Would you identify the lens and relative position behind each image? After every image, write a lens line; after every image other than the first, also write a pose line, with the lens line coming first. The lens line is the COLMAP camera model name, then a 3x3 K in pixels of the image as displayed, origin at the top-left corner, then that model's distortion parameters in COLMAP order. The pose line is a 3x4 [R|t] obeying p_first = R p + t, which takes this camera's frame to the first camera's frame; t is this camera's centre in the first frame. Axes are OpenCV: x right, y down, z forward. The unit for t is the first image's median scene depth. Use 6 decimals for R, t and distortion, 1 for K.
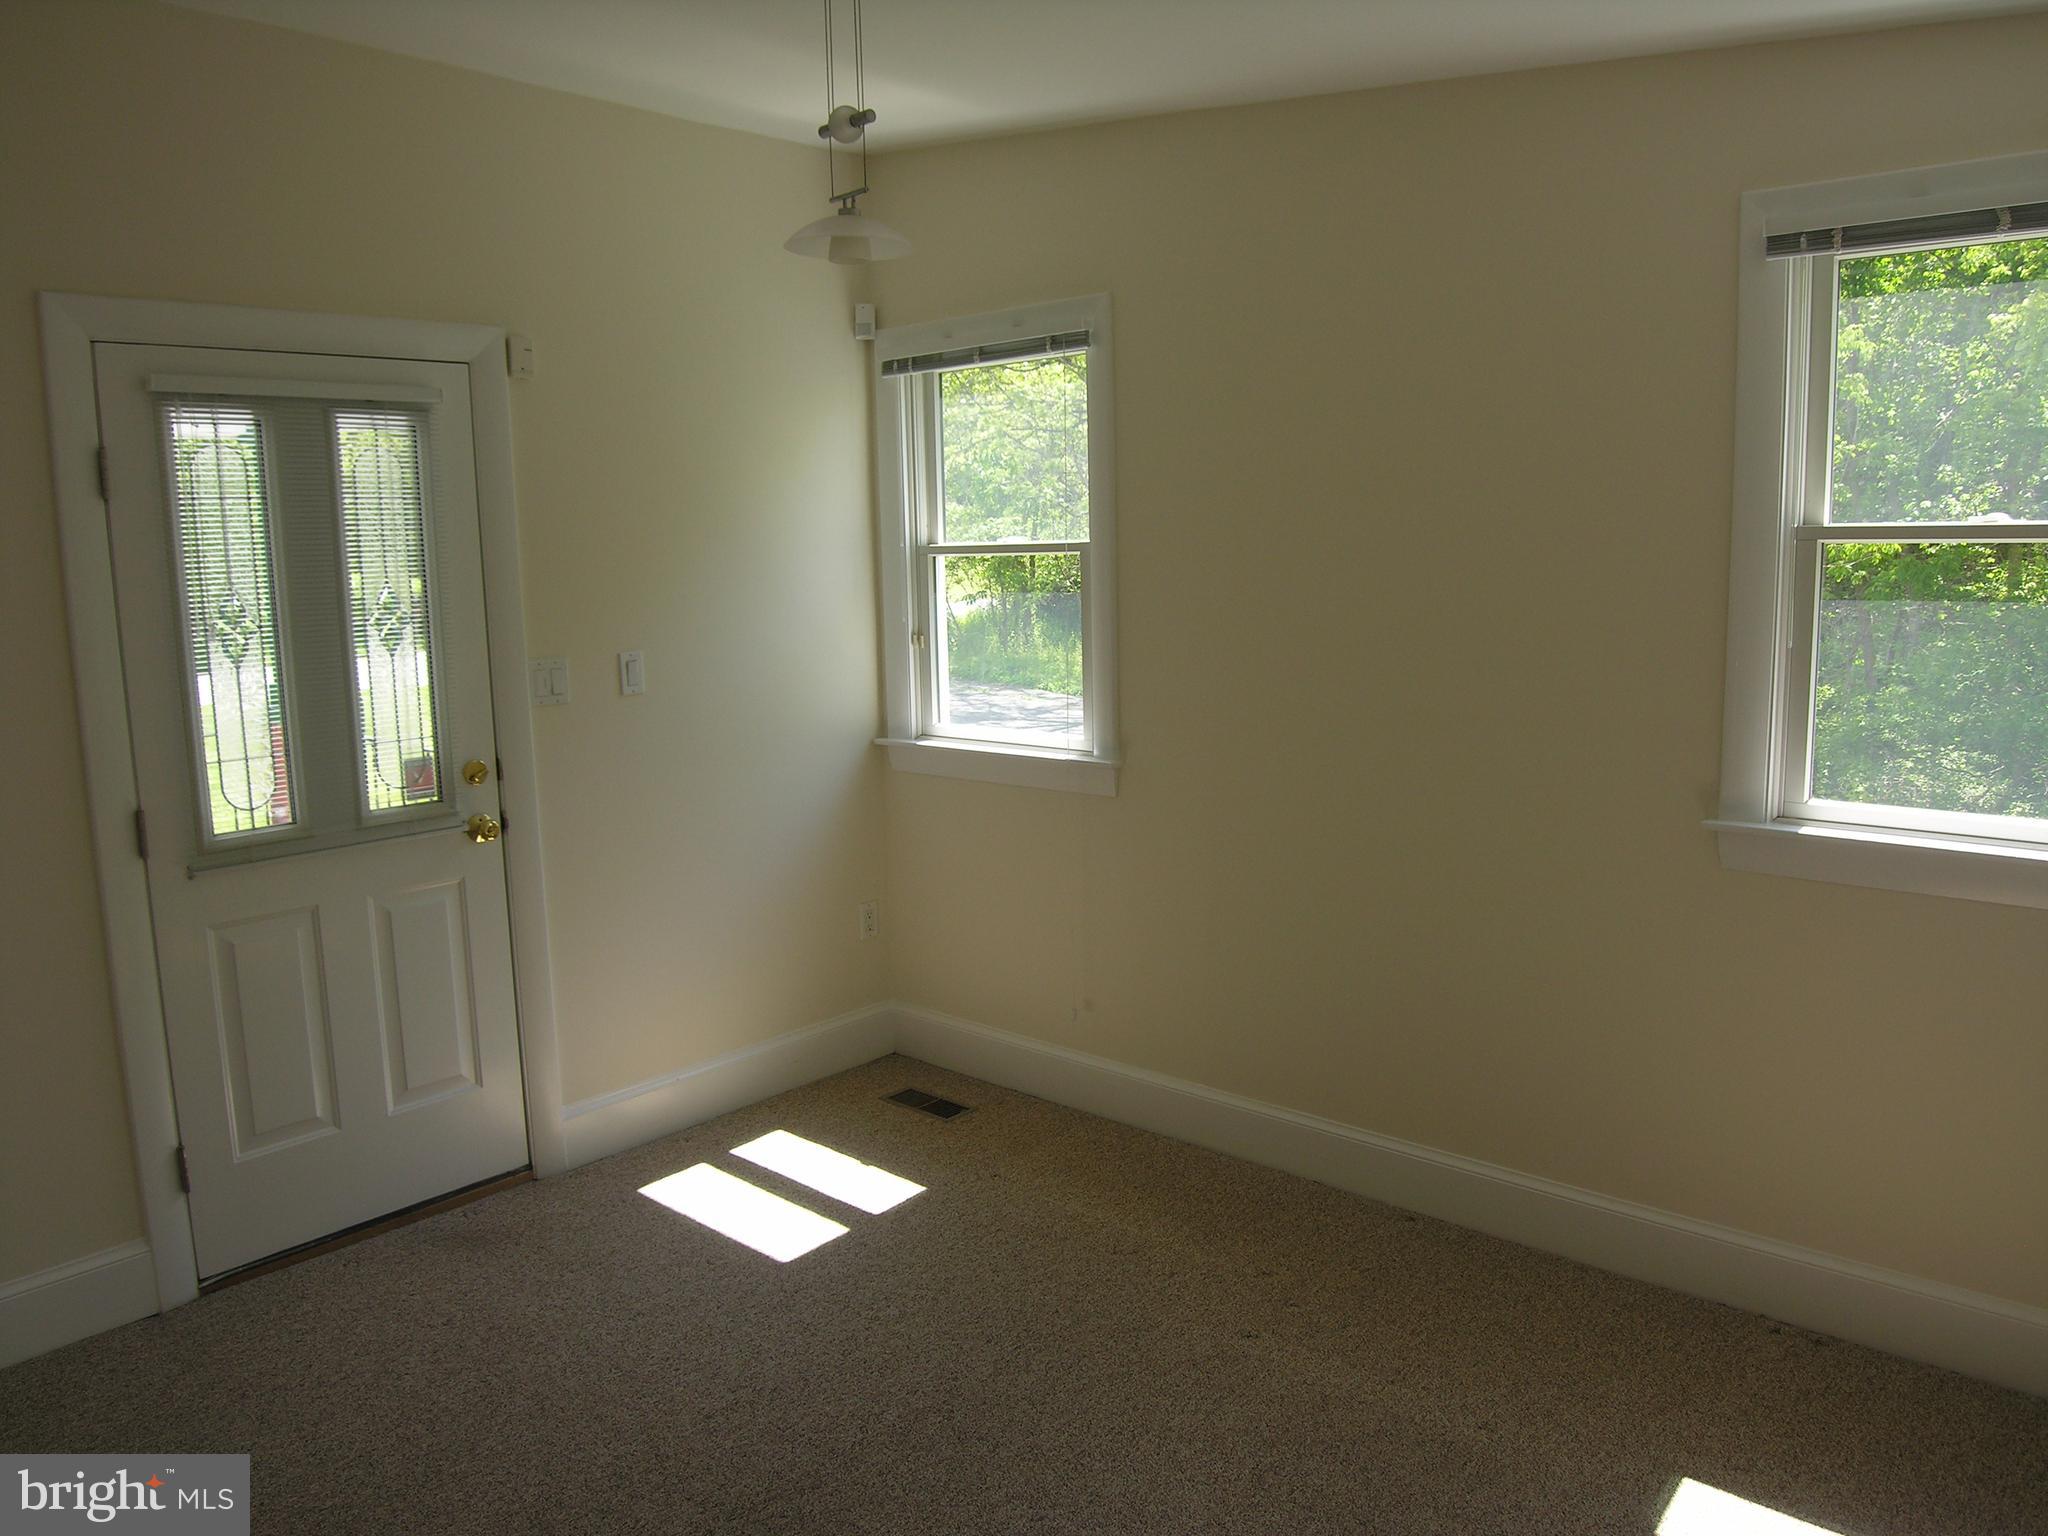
lens RADIAL K [[1462.1, 0, 1034.2], [0, 1462.1, 750.2], [0, 0, 1]] dist [-0.061812, 0.008239]
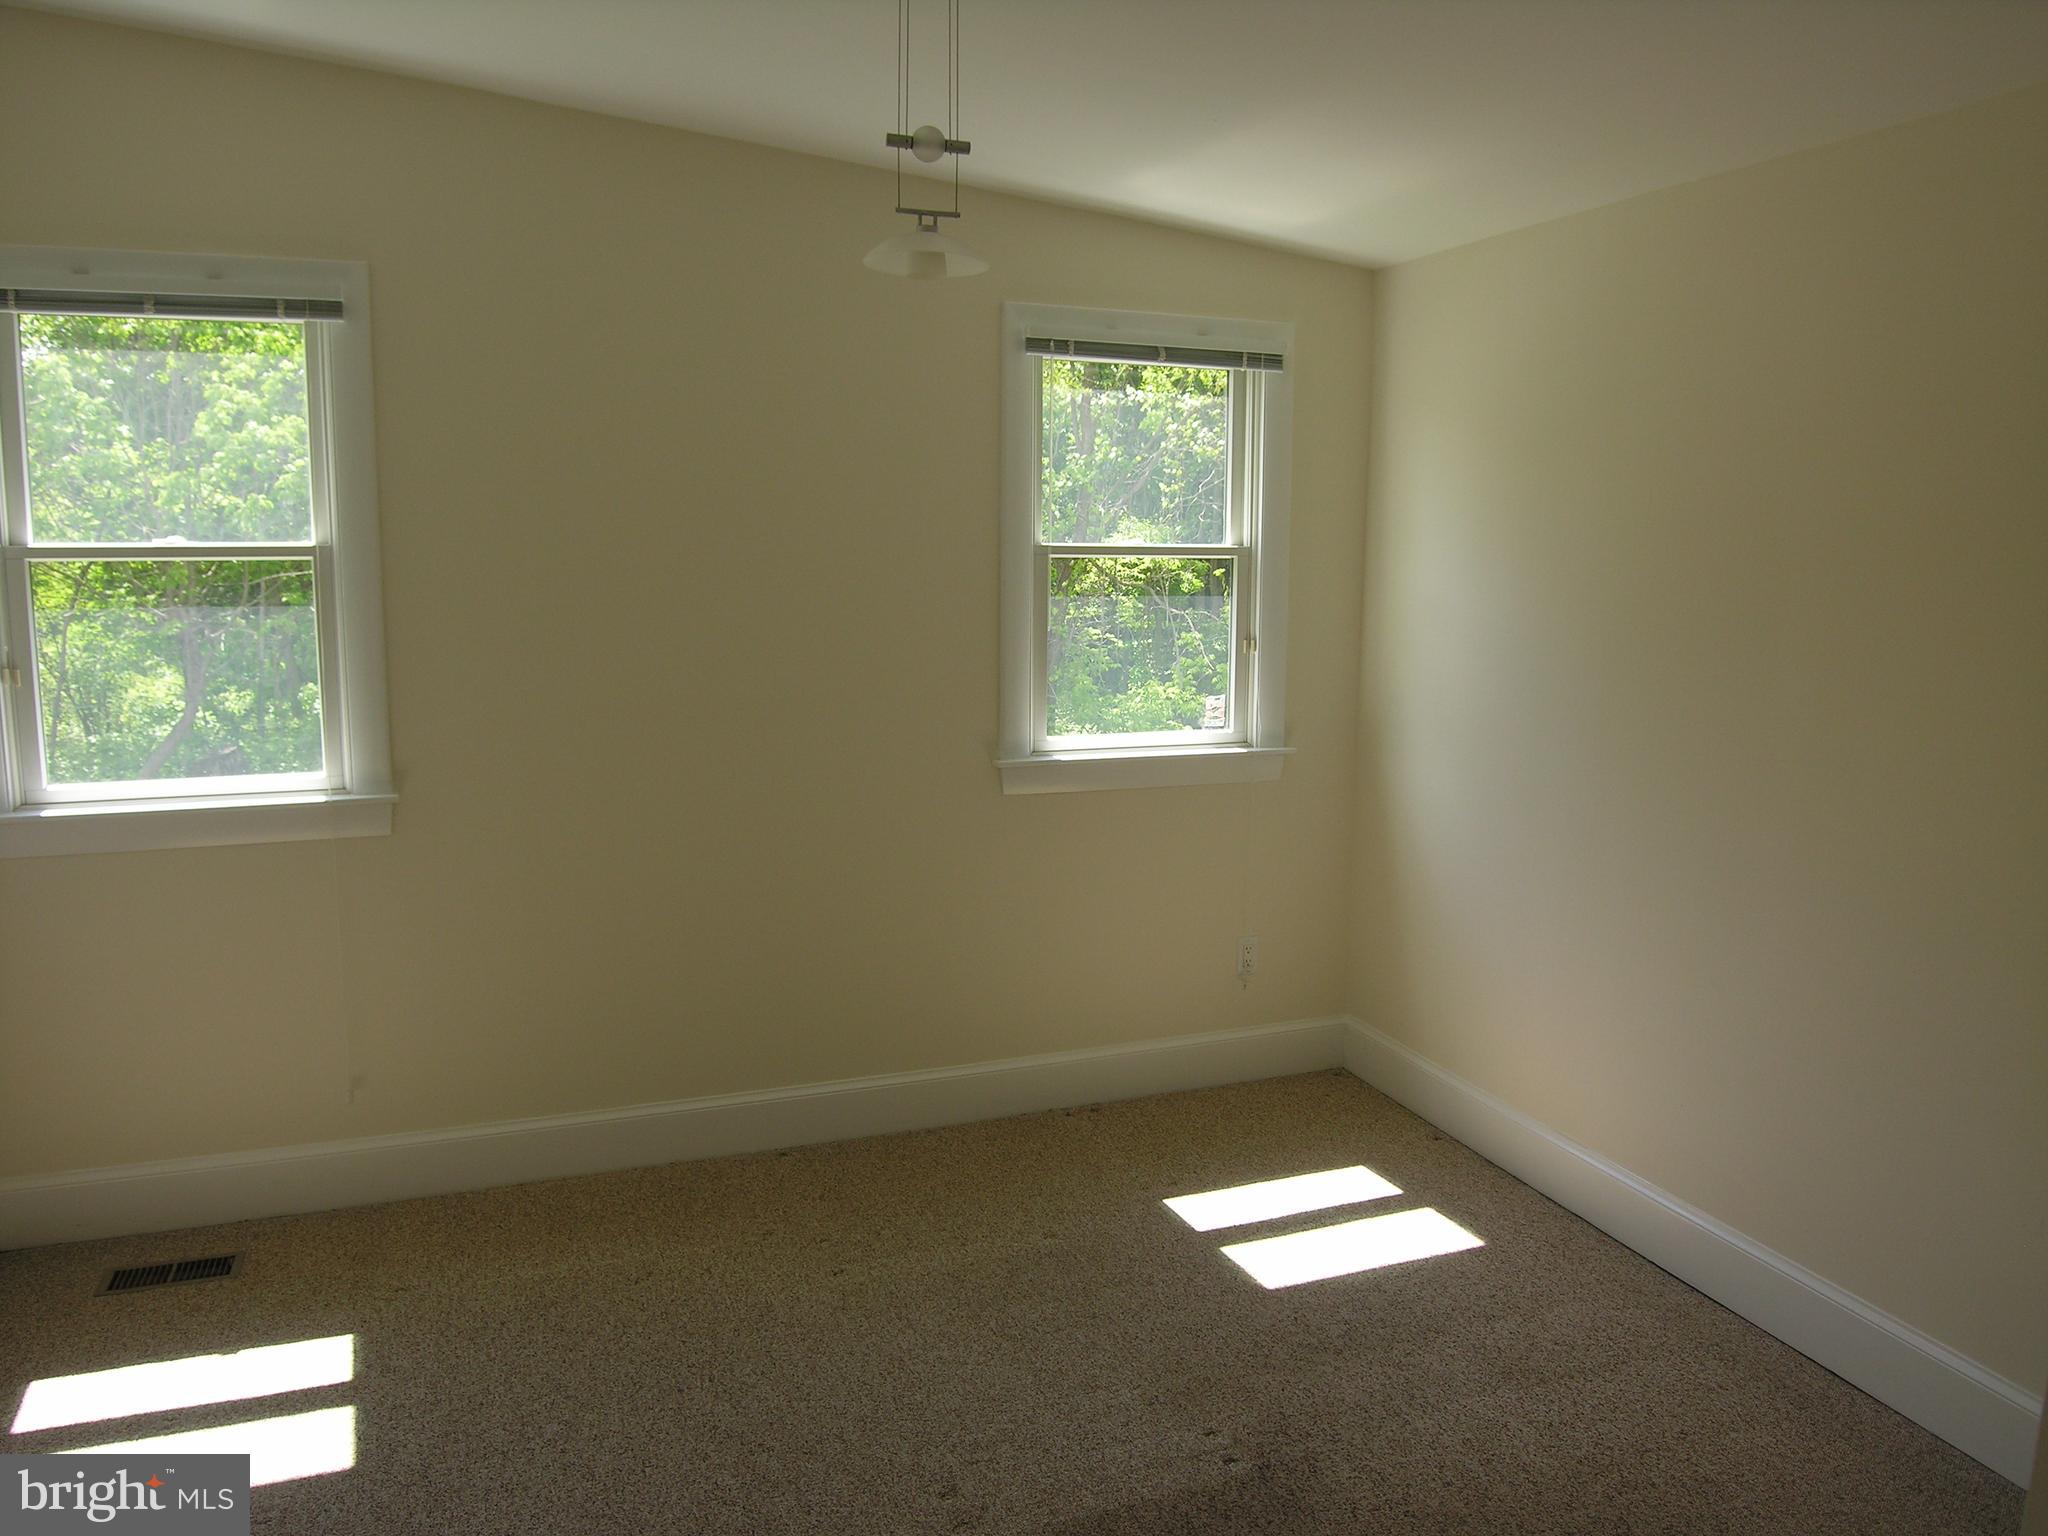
lens RADIAL K [[1462.1, 0, 1034.2], [0, 1462.1, 750.2], [0, 0, 1]] dist [-0.061812, 0.008239]
pose [[0.453196, -0.098258, 0.885979, -0.593695], [0.108638, 0.992586, 0.054511, -0.026336], [-0.884766, 0.071547, 0.460510, 0.276379]]
